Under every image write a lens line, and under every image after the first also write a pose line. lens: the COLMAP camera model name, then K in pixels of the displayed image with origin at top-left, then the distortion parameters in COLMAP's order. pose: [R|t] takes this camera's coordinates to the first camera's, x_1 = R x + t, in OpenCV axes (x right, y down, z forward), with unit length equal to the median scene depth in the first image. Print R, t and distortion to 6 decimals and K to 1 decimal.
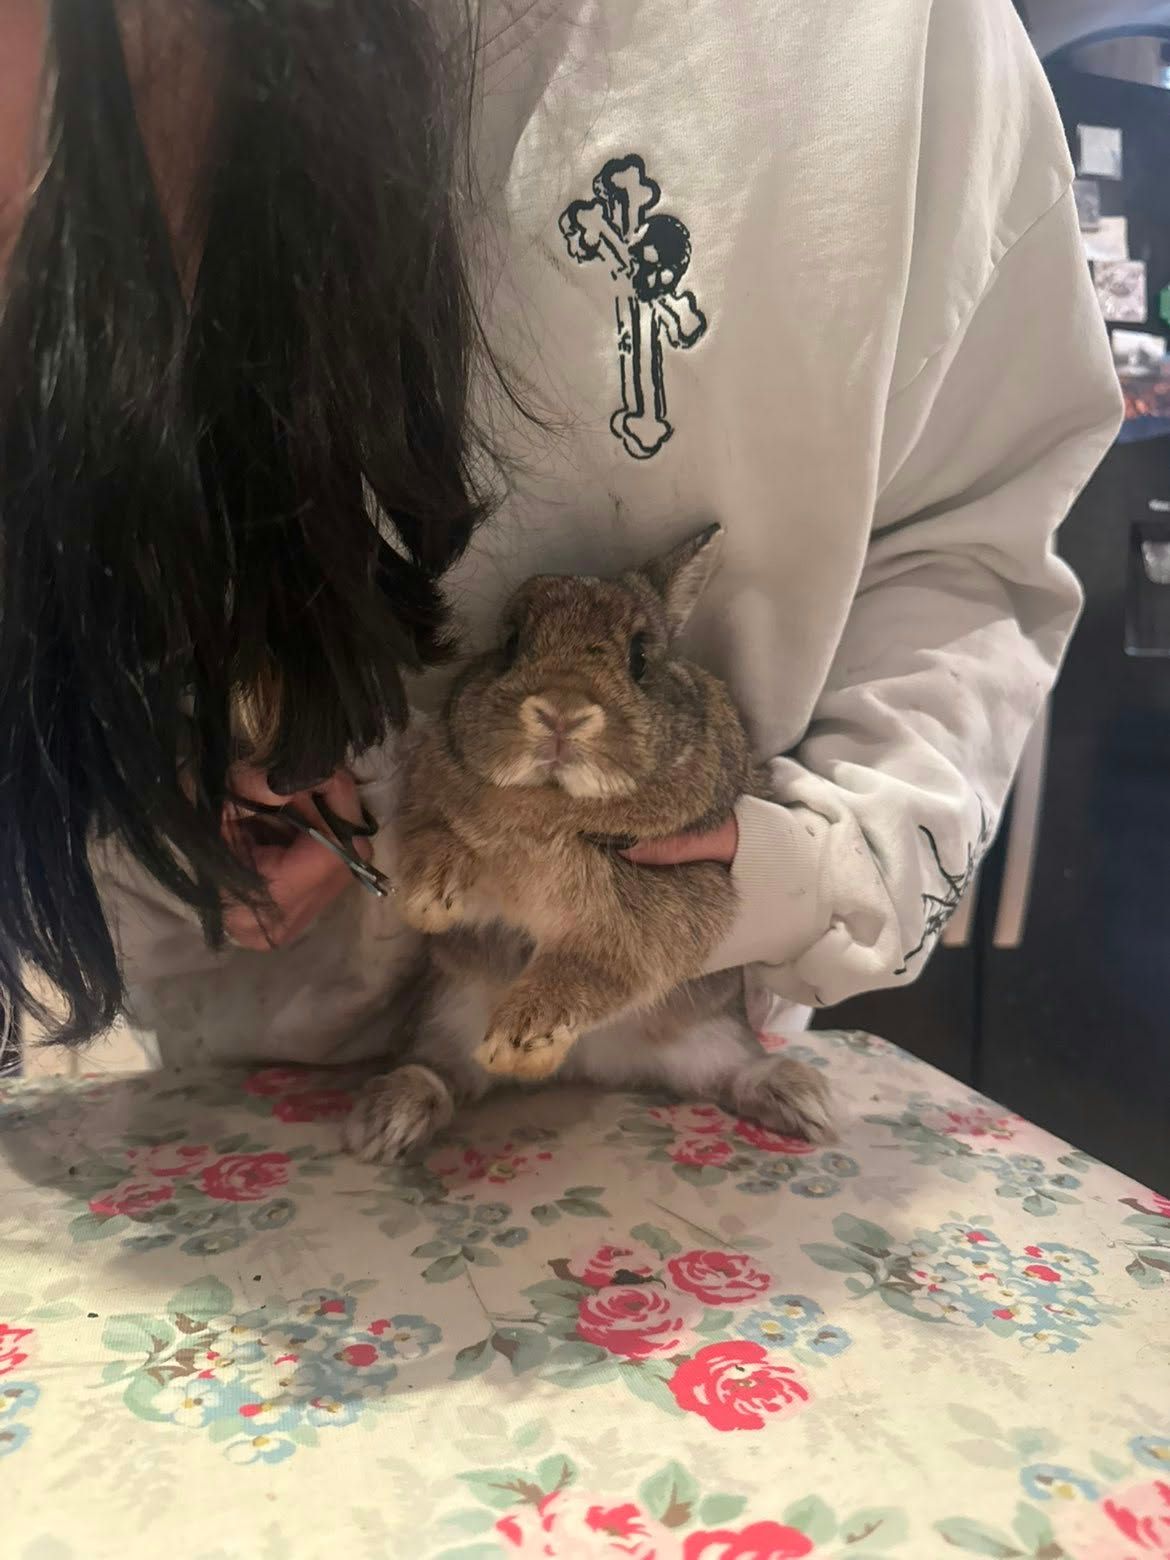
lens RADIAL K [[1160.1, 0, 570.0], [0, 1160.1, 794.8], [0, 0, 1]] dist [-0.032669, -0.007872]
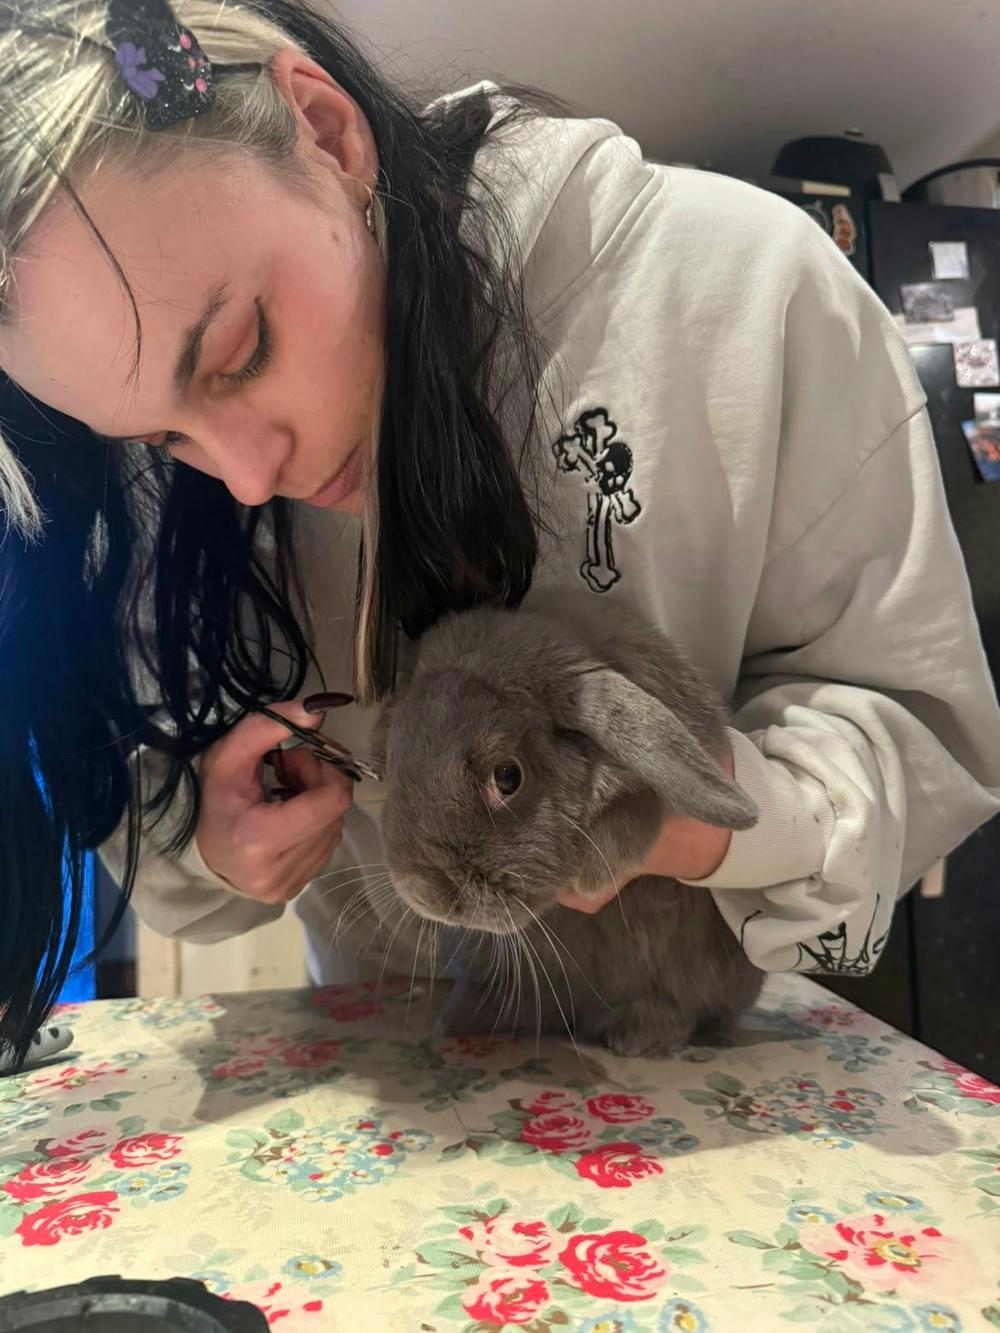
lens RADIAL K [[991.3, 0, 479.1], [0, 991.3, 701.1], [0, 0, 1]] dist [-0.032669, -0.007872]
pose [[0.993692, -0.048411, -0.101155, 0.108434], [0.039923, 0.995640, -0.084306, -0.011385], [0.104796, 0.079736, 0.991292, -0.358128]]
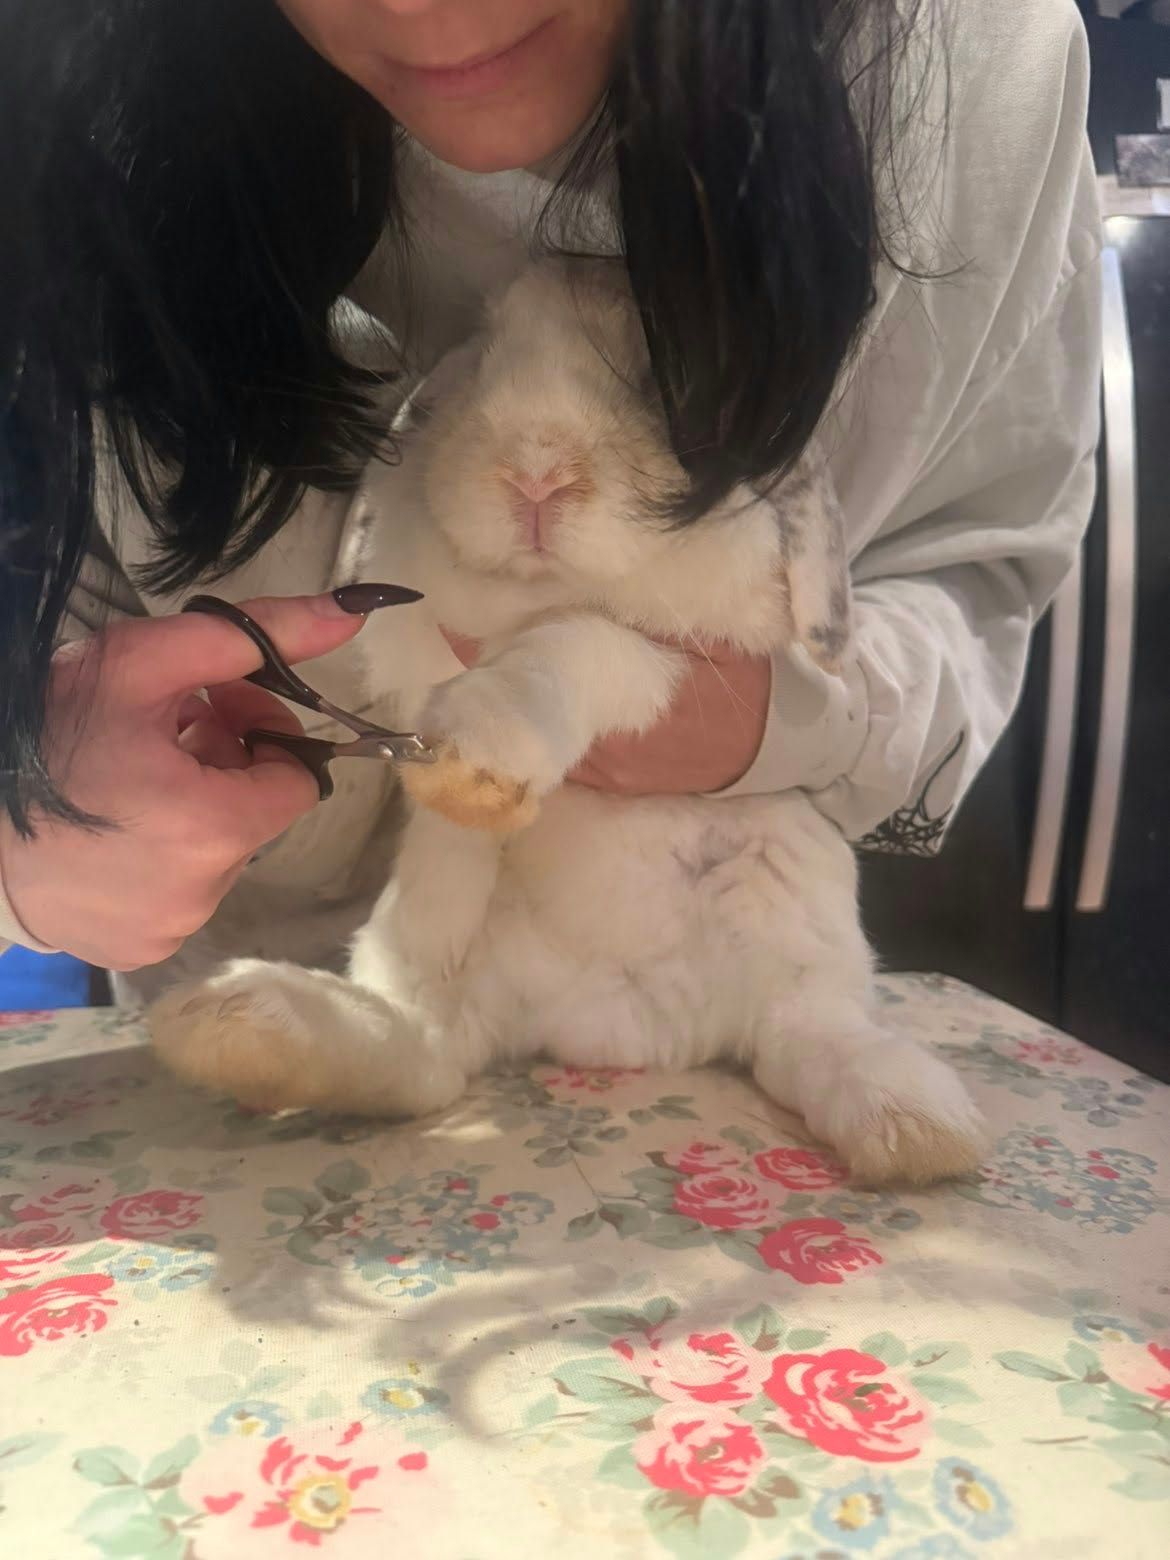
lens RADIAL K [[1160.1, 0, 549.9], [0, 1160.1, 791.0], [0, 0, 1]] dist [-0.032669, -0.007872]
pose [[0.996633, -0.008553, -0.081539, -0.018641], [0.009853, 0.999831, 0.015553, 0.037952], [0.081392, -0.016304, 0.996549, -0.124617]]
